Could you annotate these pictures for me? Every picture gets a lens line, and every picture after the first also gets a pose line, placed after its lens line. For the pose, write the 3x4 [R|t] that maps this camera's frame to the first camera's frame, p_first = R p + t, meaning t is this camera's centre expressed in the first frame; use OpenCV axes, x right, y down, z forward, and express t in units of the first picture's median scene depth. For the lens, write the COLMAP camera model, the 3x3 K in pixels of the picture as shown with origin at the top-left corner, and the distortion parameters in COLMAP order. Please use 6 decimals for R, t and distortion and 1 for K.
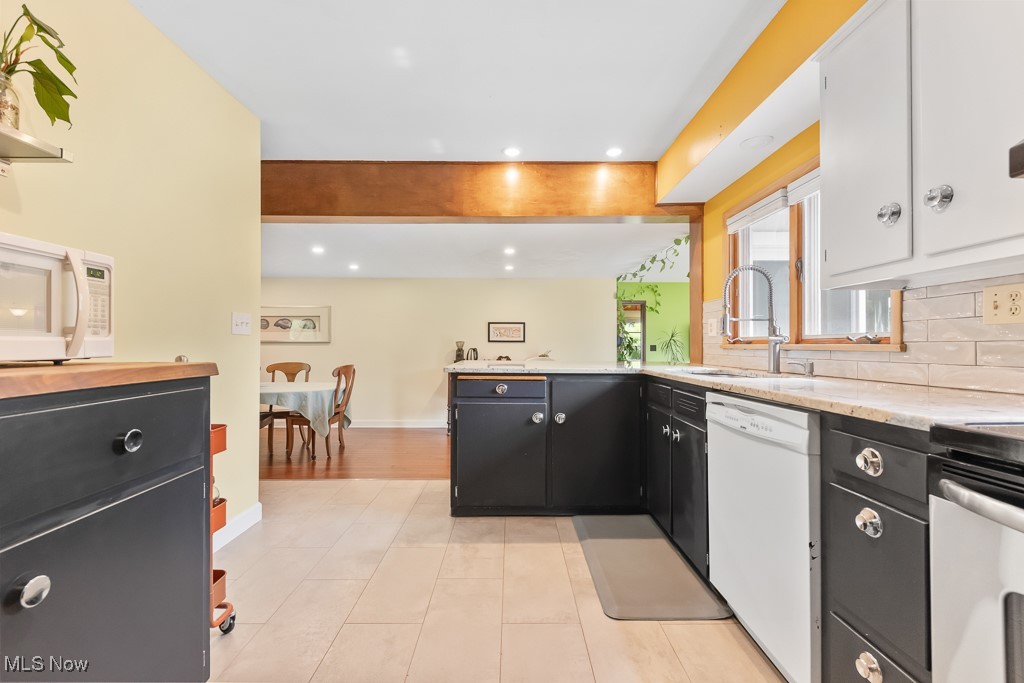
lens RADIAL K [[427.6, 0, 510.5], [0, 427.6, 349.5], [0, 0, 1]] dist [-0.001601, -0.000371]
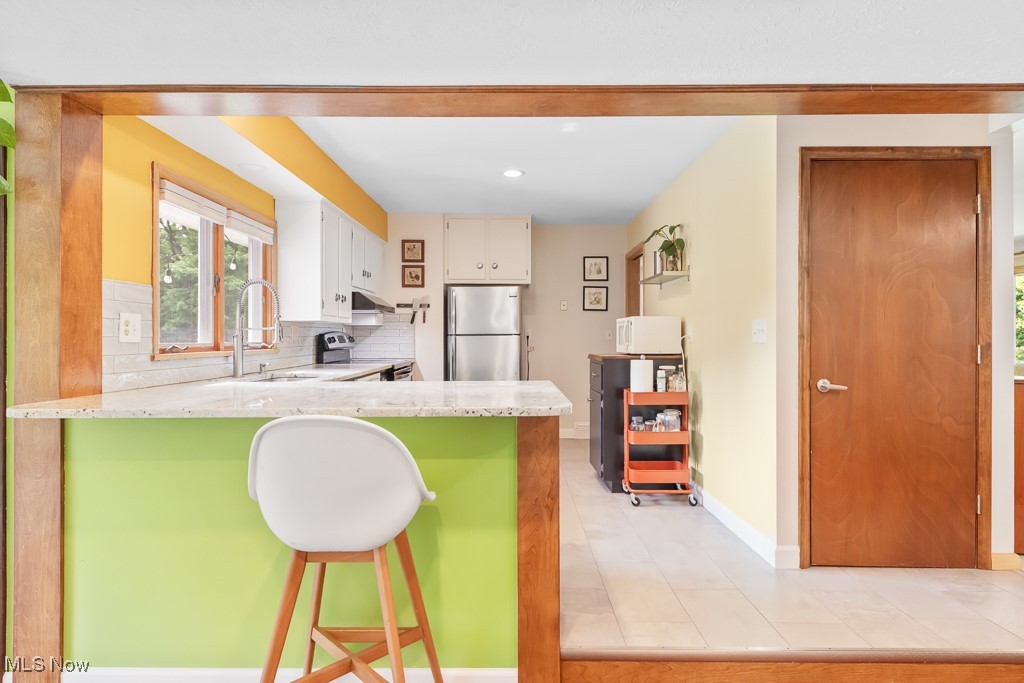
lens RADIAL K [[547.6, 0, 511.5], [0, 547.6, 332.0], [0, 0, 1]] dist [0.001917, 0.000224]
pose [[-0.999968, -0.001275, 0.007950, -0.088994], [-0.001400, 0.999876, -0.015687, -0.038108], [-0.007929, -0.015698, -0.999845, 2.107605]]
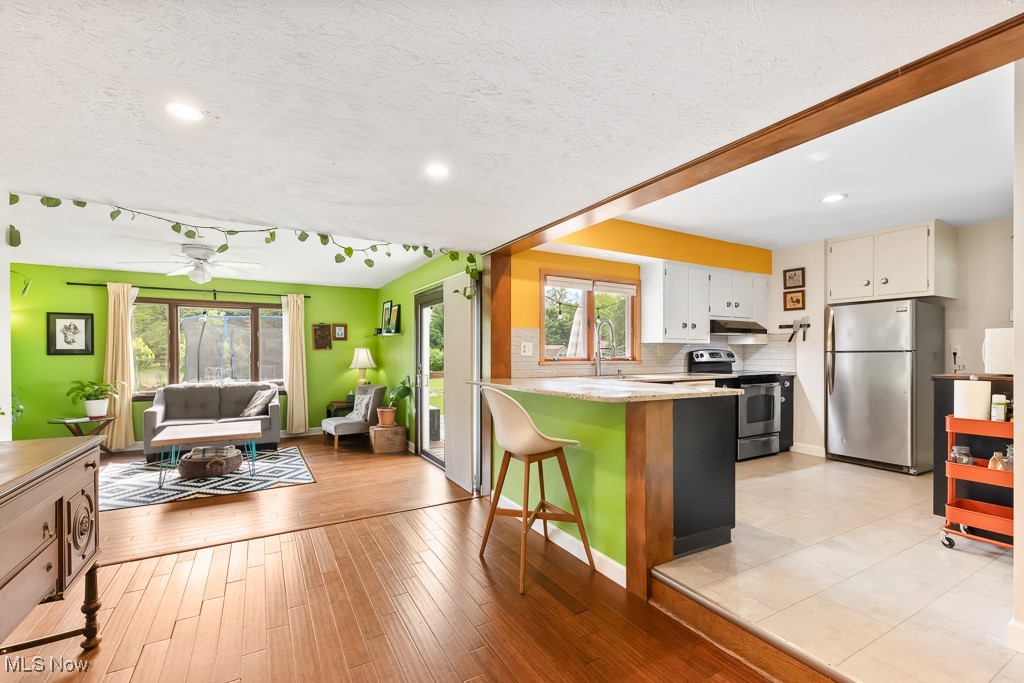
lens RADIAL K [[427.6, 0, 510.5], [0, 427.6, 349.5], [0, 0, 1]] dist [-0.001601, -0.000371]
pose [[-0.500691, 0.006444, 0.865602, -0.760870], [-0.007374, 0.999904, -0.011710, -0.038614], [-0.865594, -0.012246, -0.500596, 2.021468]]
